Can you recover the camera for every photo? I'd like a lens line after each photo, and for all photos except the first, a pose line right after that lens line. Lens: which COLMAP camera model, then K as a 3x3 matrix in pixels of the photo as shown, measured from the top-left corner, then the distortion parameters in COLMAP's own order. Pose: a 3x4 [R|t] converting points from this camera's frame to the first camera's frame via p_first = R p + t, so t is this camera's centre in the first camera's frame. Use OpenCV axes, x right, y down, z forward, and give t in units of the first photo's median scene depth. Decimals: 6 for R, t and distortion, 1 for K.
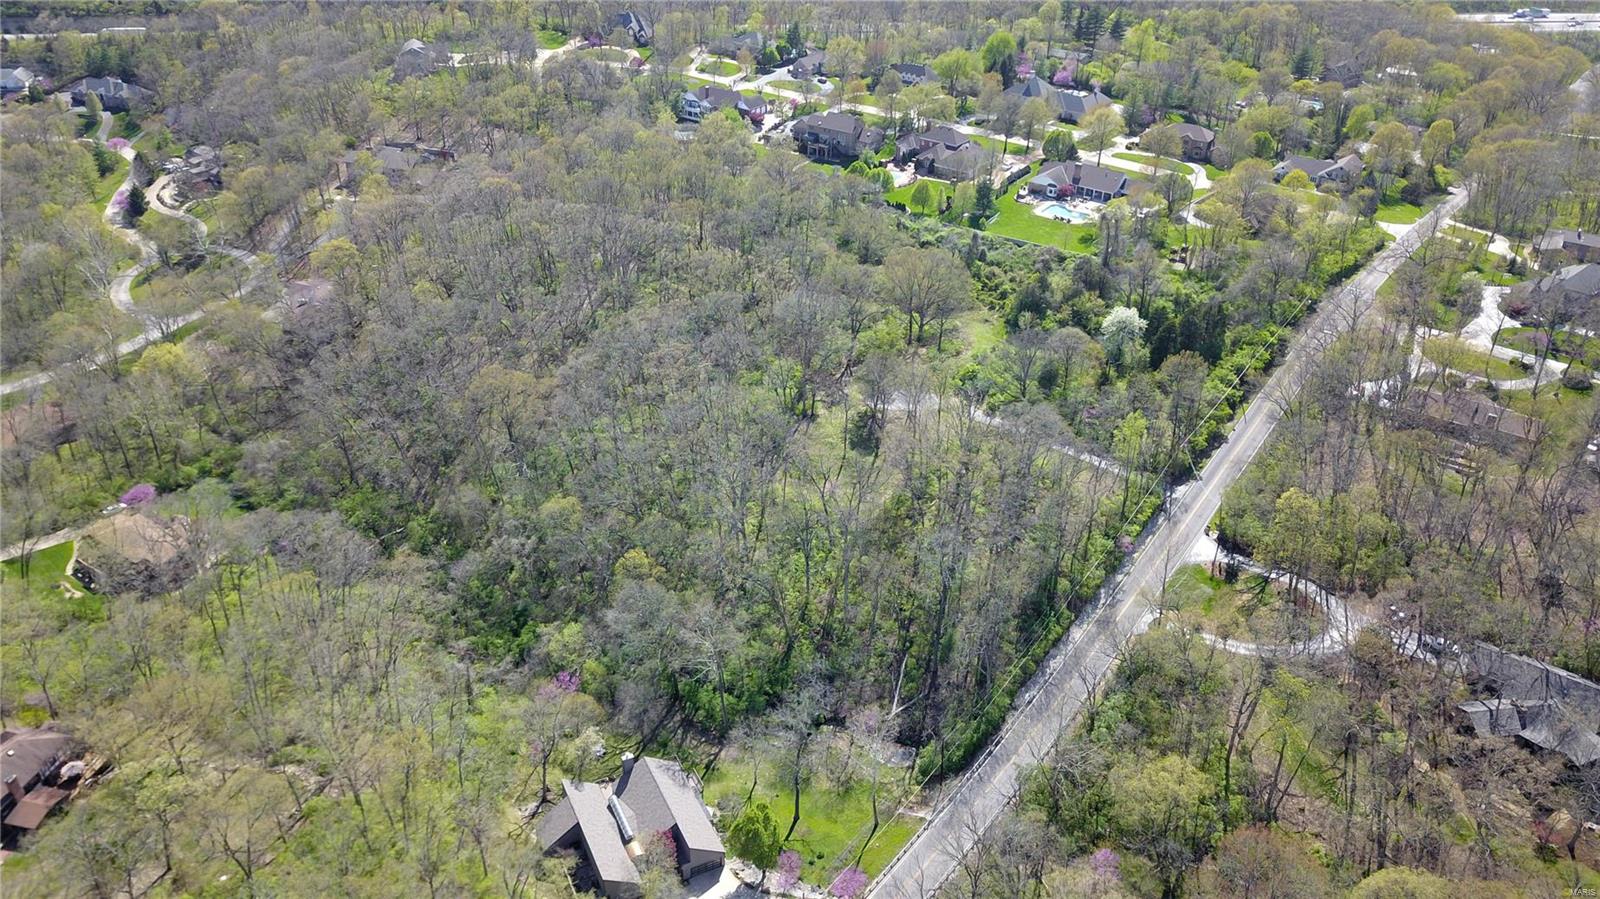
lens RADIAL K [[1123.6, 0, 797.7], [0, 1123.6, 404.0], [0, 0, 1]] dist [0.007697, 0.002973]
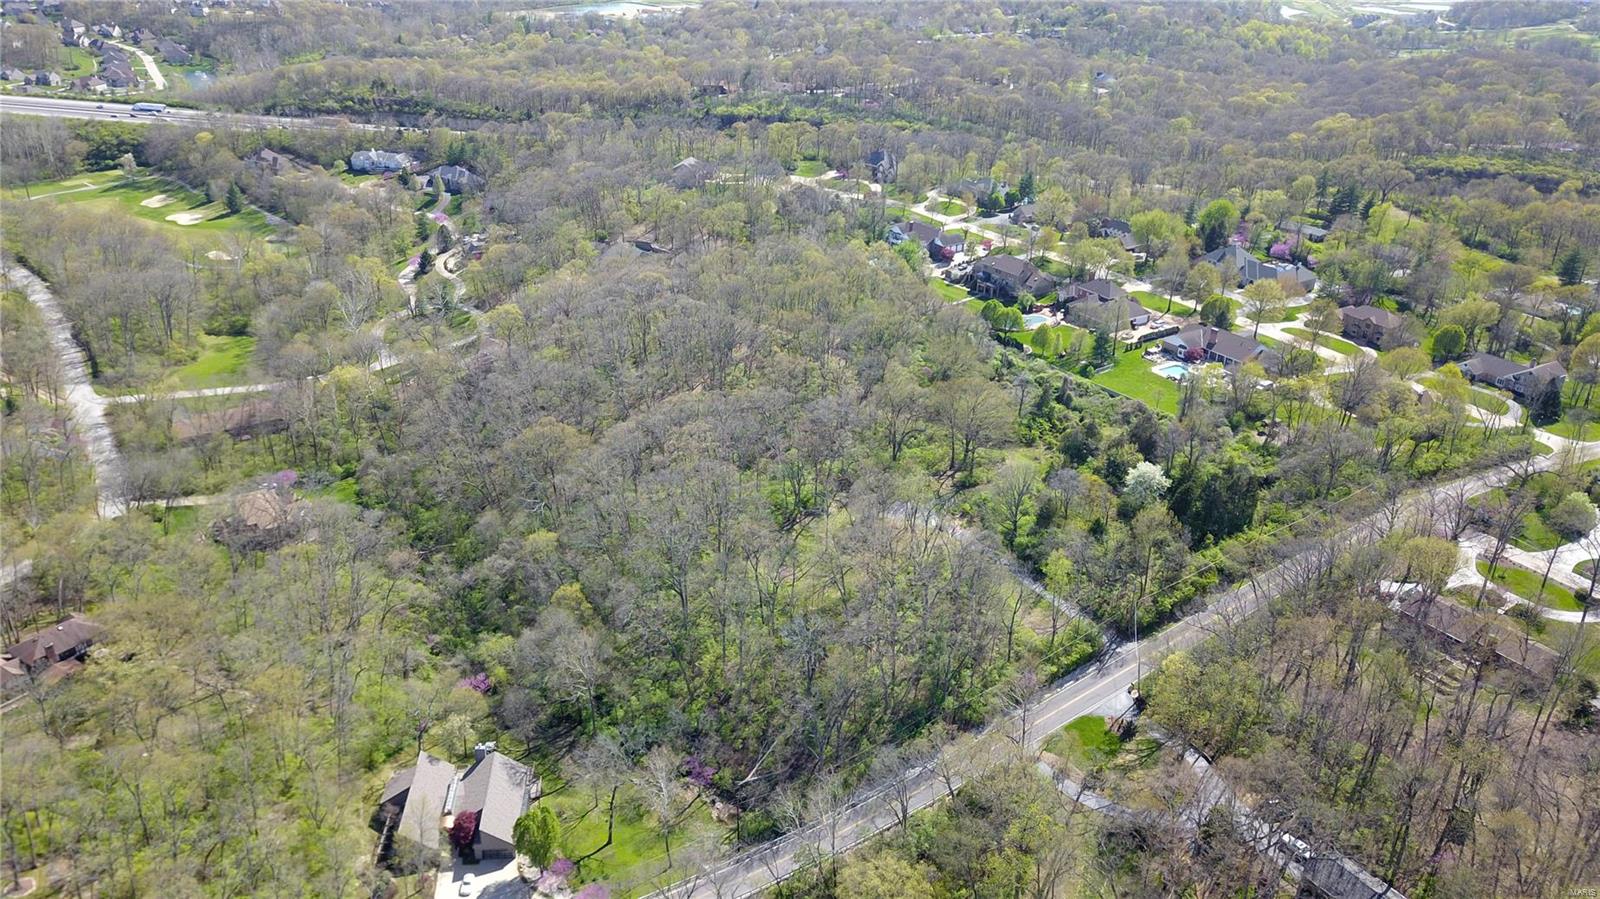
lens RADIAL K [[1123.6, 0, 797.7], [0, 1123.6, 404.0], [0, 0, 1]] dist [0.007697, 0.002973]
pose [[0.945596, 0.149975, -0.288715, 0.194656], [-0.183890, 0.978440, -0.094015, 0.009501], [0.268391, 0.141992, 0.952788, -0.022999]]
